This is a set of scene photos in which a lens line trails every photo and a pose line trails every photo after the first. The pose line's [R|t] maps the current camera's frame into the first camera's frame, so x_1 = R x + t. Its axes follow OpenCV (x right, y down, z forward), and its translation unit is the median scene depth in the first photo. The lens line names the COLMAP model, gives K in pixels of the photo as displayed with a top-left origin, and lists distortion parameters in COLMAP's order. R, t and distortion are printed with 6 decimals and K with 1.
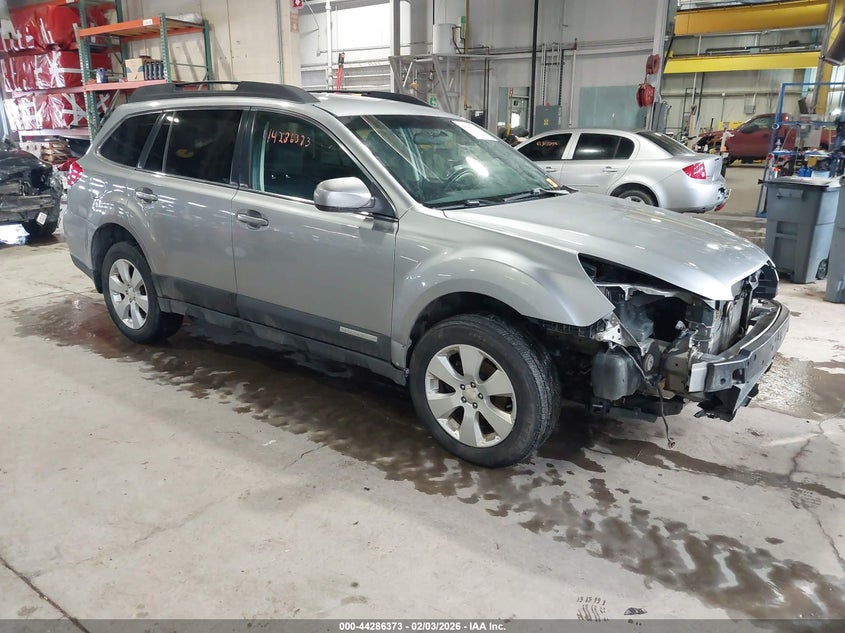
lens RADIAL K [[690.0, 0, 422.5], [0, 690.0, 316.5], [0, 0, 1]] dist [-0.010775, -0.008672]
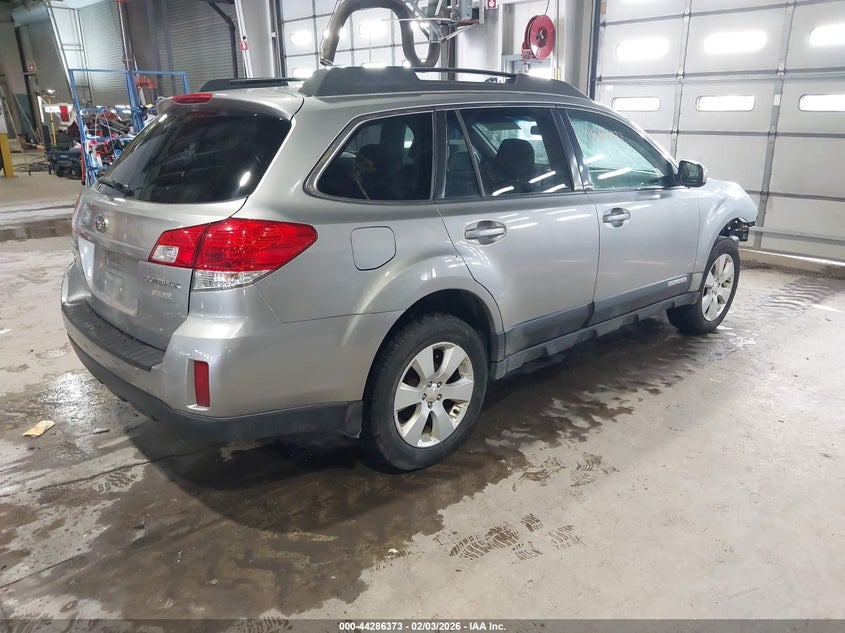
lens RADIAL K [[690.0, 0, 422.5], [0, 690.0, 316.5], [0, 0, 1]] dist [-0.010775, -0.008672]
pose [[0.129227, -0.281356, 0.950862, -1.146796], [0.260945, 0.934754, 0.241126, -0.287245], [-0.956665, 0.216963, 0.194214, 0.992371]]
